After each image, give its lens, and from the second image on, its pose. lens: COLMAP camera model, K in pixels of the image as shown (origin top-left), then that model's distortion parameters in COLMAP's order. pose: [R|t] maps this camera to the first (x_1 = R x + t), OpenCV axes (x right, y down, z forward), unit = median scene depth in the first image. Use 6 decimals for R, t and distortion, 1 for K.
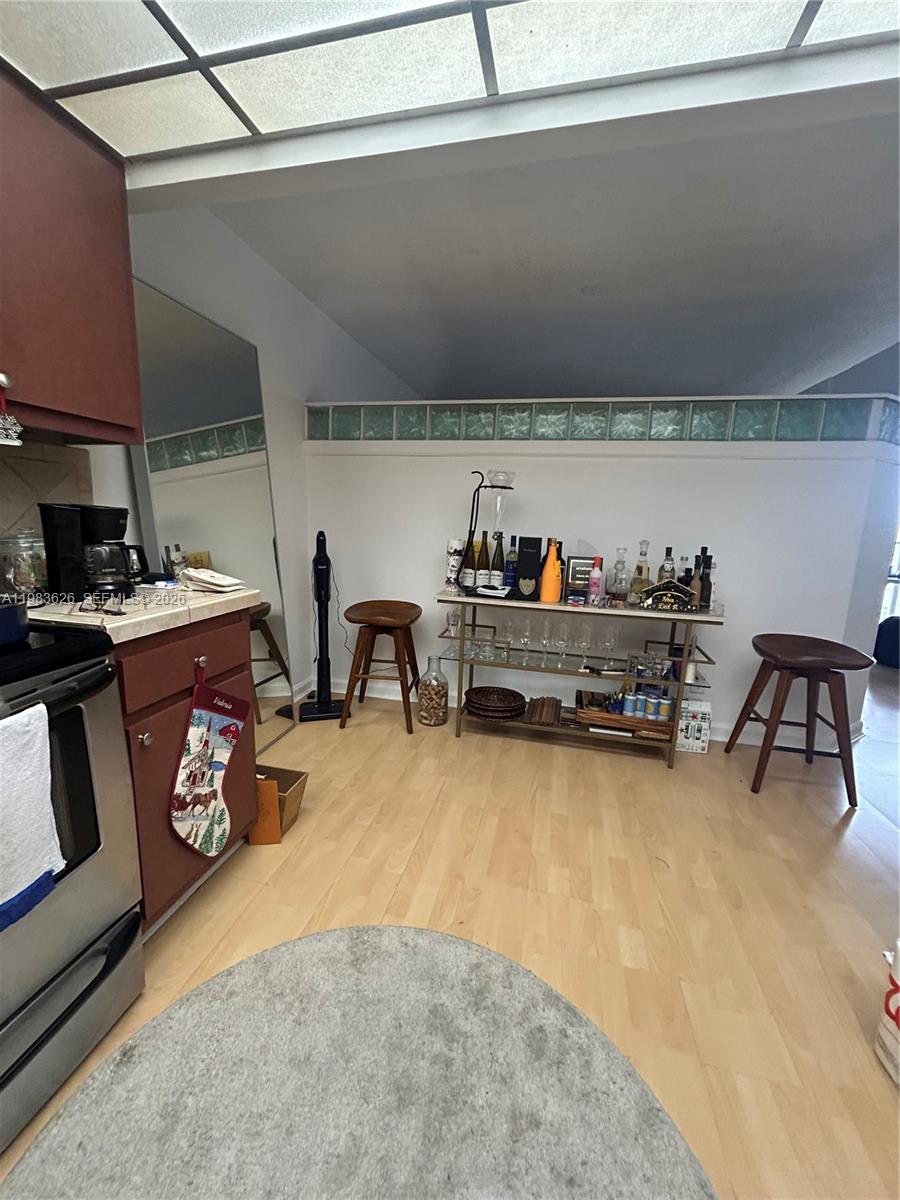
lens RADIAL K [[483.8, 0, 444.1], [0, 483.8, 606.5], [0, 0, 1]] dist [-0.000860, 0.001004]
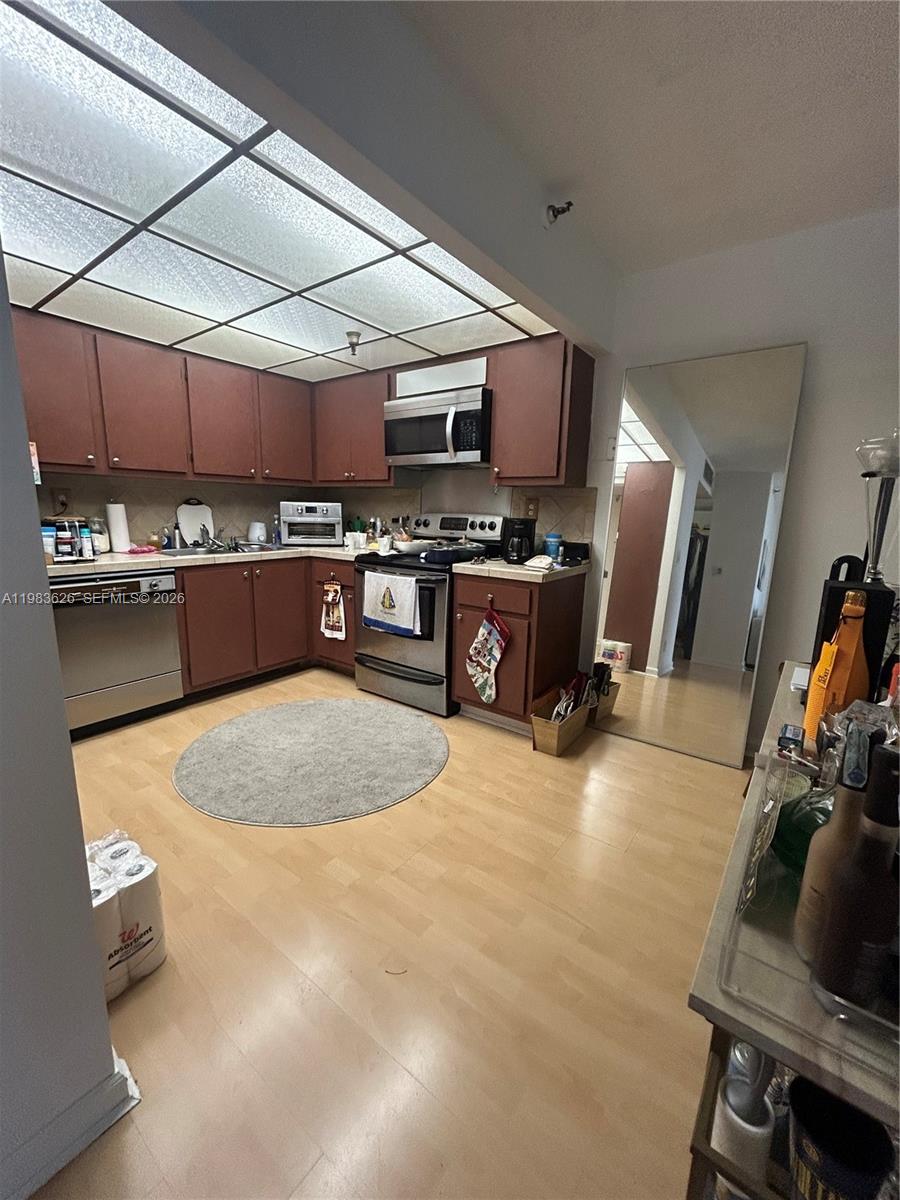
lens RADIAL K [[483.8, 0, 445.3], [0, 483.8, 603.3], [0, 0, 1]] dist [-0.000860, 0.001004]
pose [[-0.402843, 0.143534, -0.903944, 1.274637], [-0.198275, 0.950489, 0.239286, -0.281051], [0.893535, 0.275625, -0.354438, 1.459971]]
